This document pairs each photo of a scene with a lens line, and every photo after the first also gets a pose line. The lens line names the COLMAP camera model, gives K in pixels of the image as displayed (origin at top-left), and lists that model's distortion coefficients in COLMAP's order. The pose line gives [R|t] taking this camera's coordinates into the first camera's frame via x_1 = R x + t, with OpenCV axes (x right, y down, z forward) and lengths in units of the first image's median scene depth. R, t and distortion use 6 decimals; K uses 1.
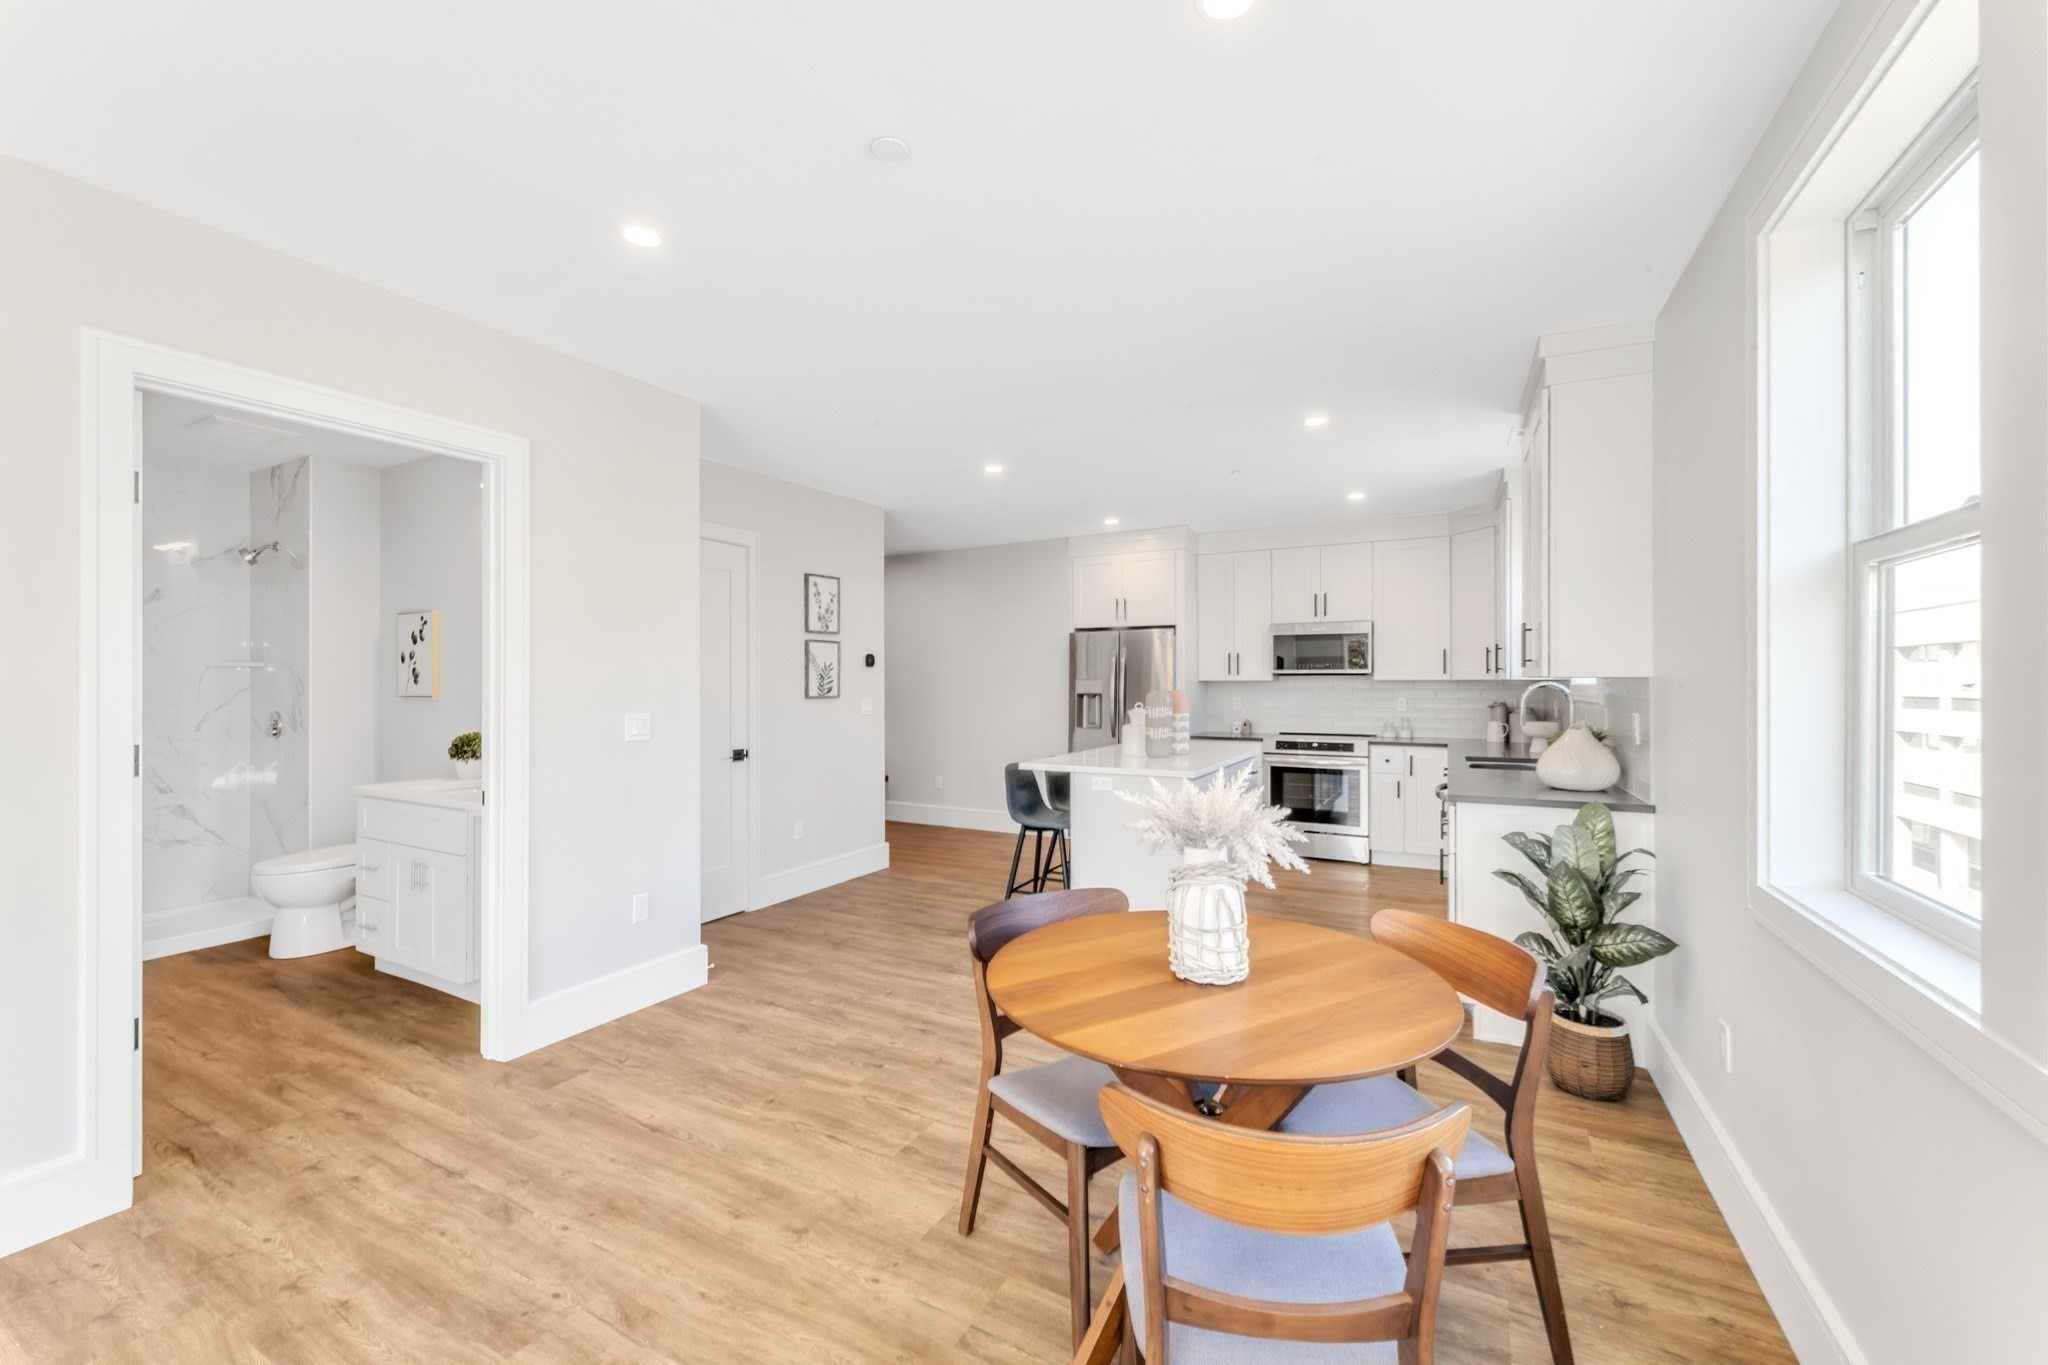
lens RADIAL K [[848.4, 0, 1022.5], [0, 848.4, 679.6], [0, 0, 1]] dist [0.000244, 0.000623]
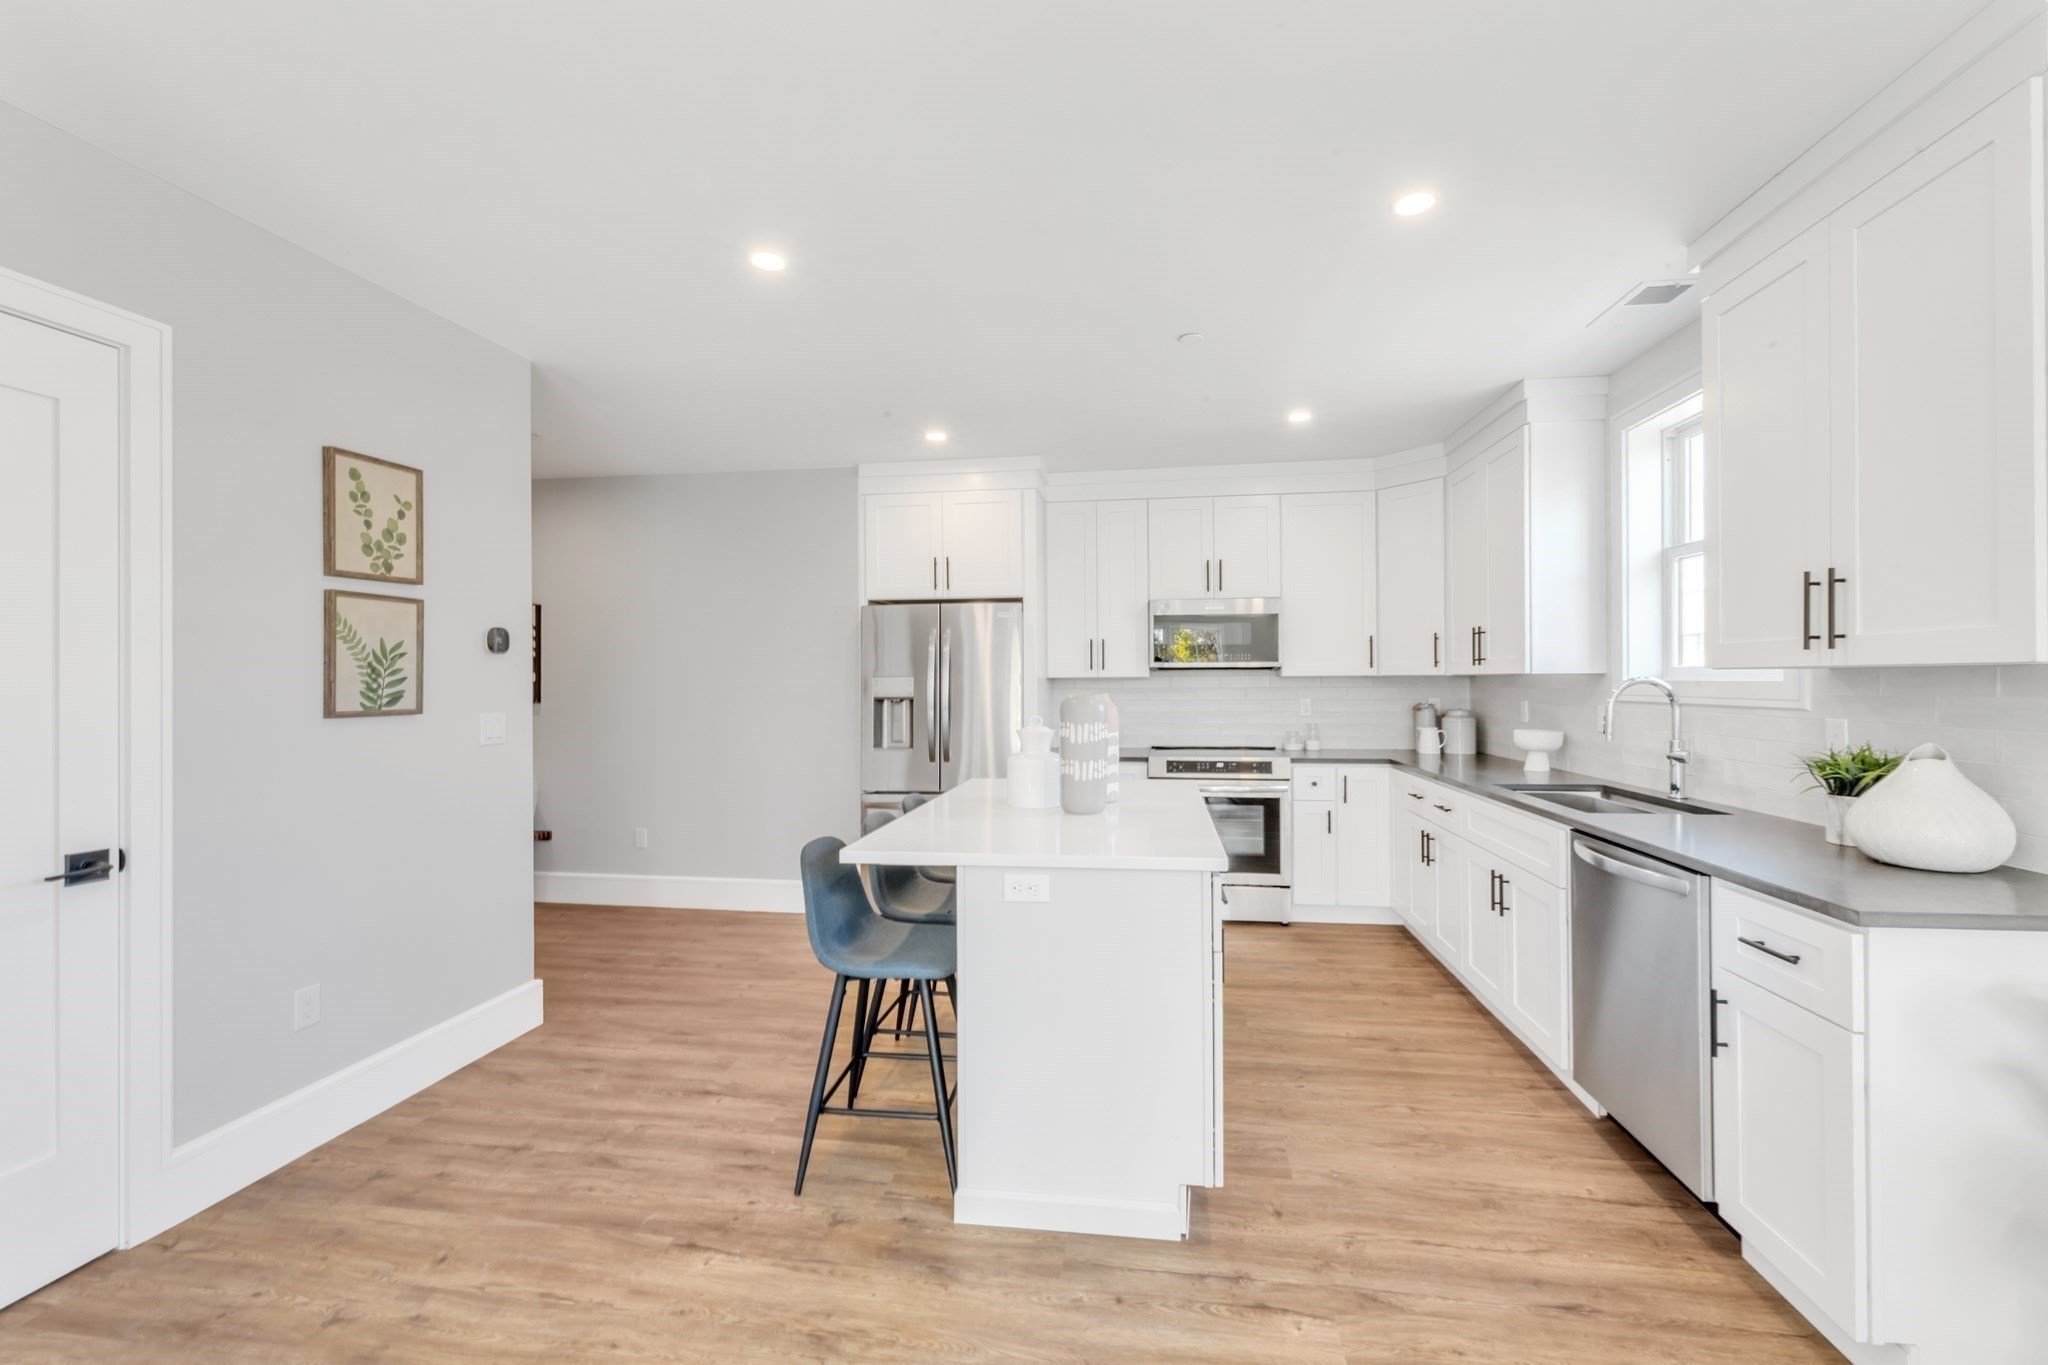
lens RADIAL K [[848.4, 0, 1071.3], [0, 848.4, 680.5], [0, 0, 1]] dist [0.000244, 0.000623]
pose [[0.929076, -0.003297, 0.369873, -0.047050], [0.002340, 0.999993, 0.003035, 0.001957], [-0.369880, -0.001954, 0.929077, 0.404084]]
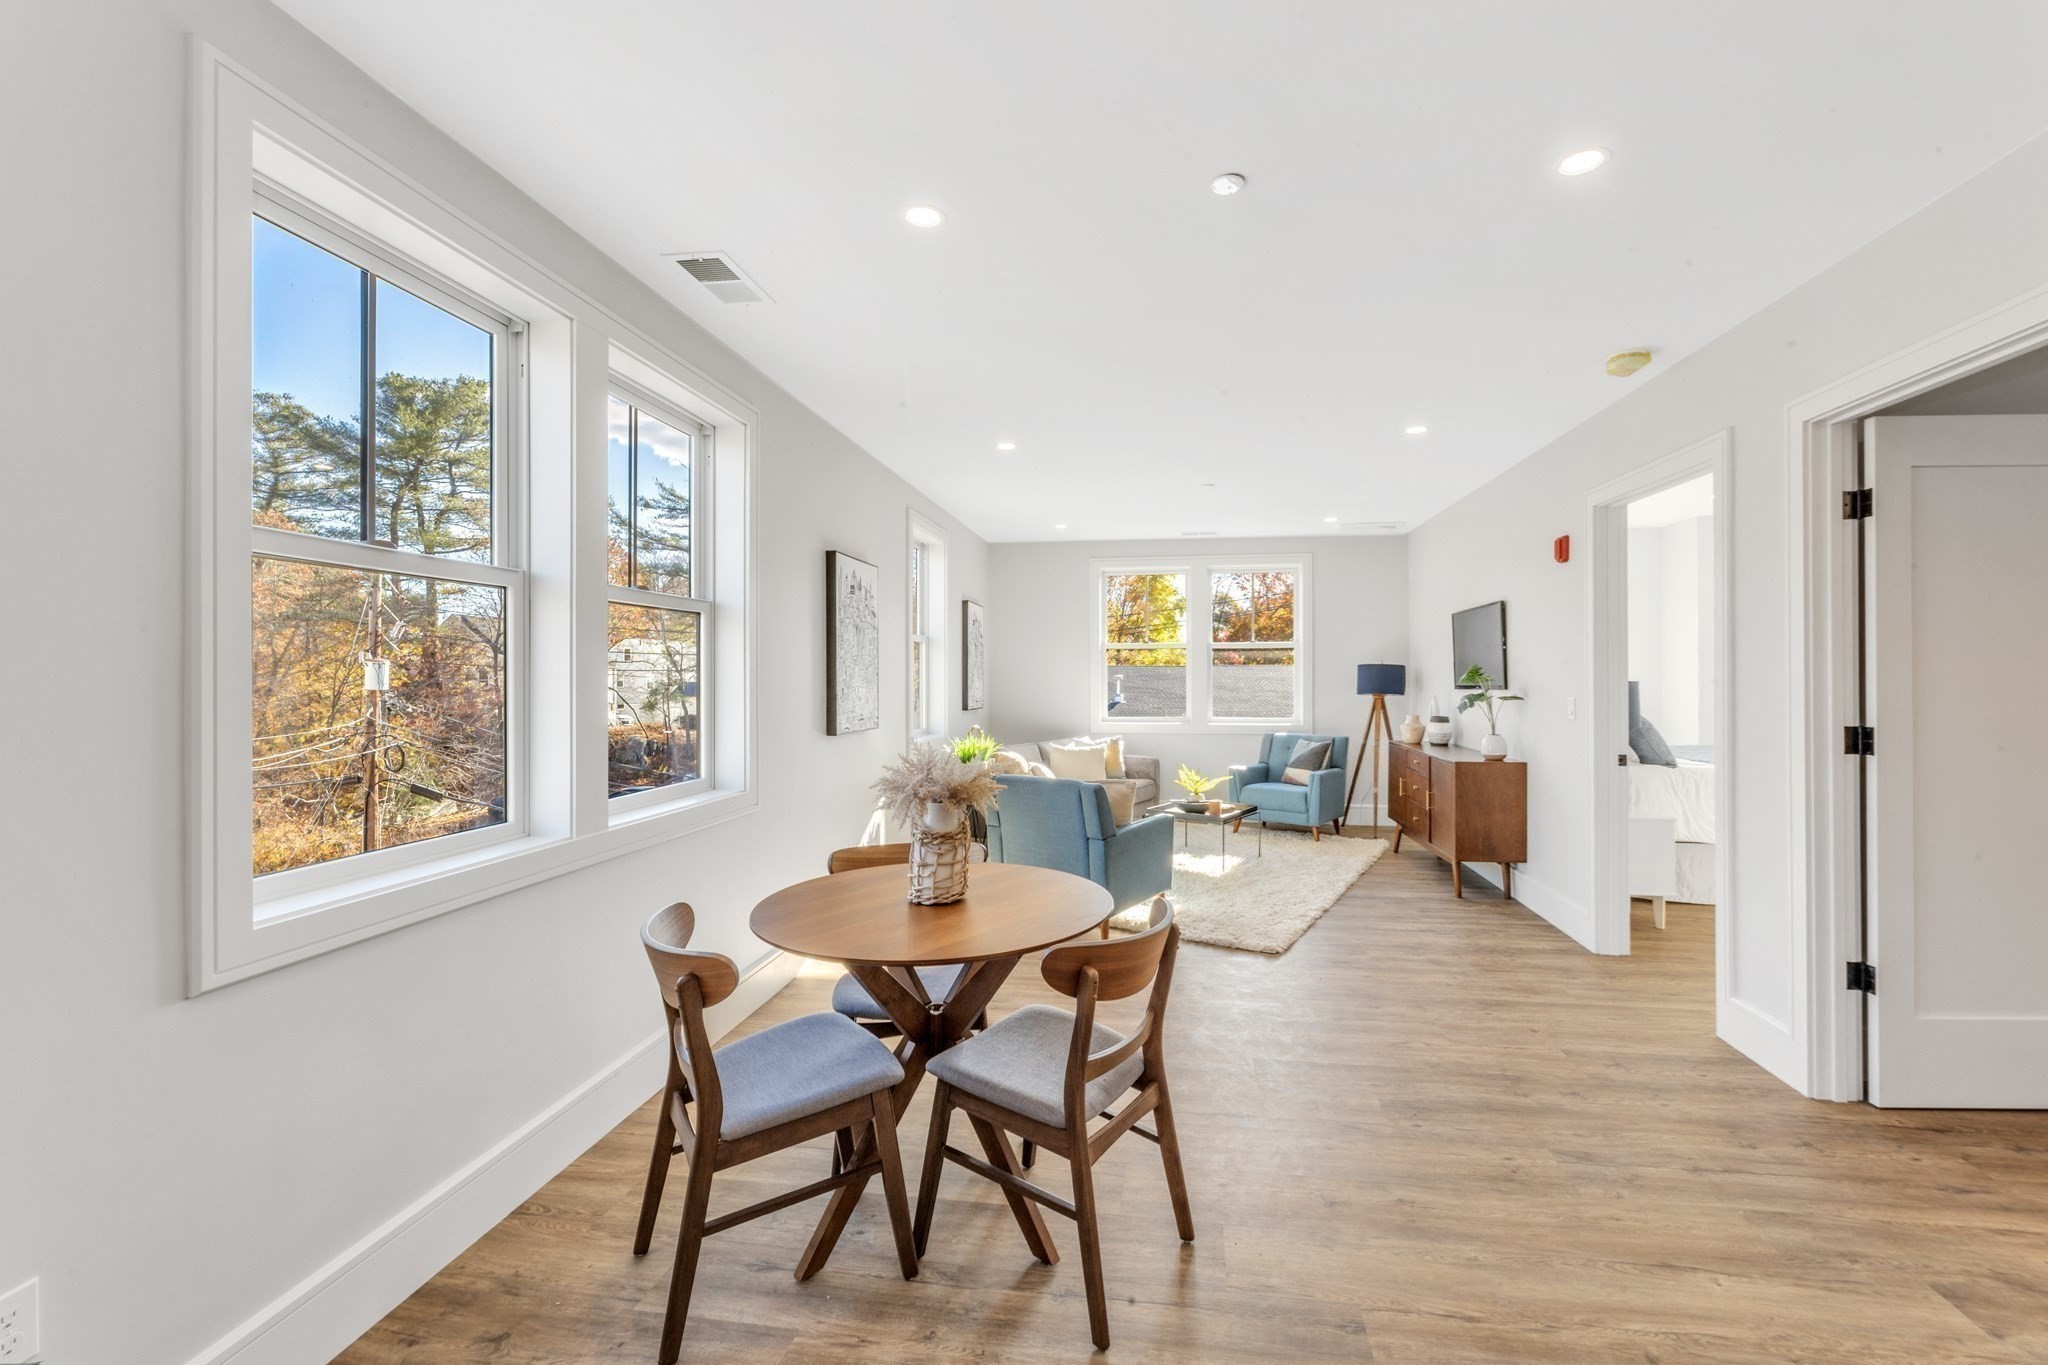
lens RADIAL K [[848.4, 0, 1020.5], [0, 848.4, 673.6], [0, 0, 1]] dist [0.000244, 0.000623]
pose [[-0.952477, 0.002237, -0.304603, 0.176452], [0.003302, 0.999990, -0.002980, 0.005388], [0.304593, -0.003844, -0.952475, 0.810910]]
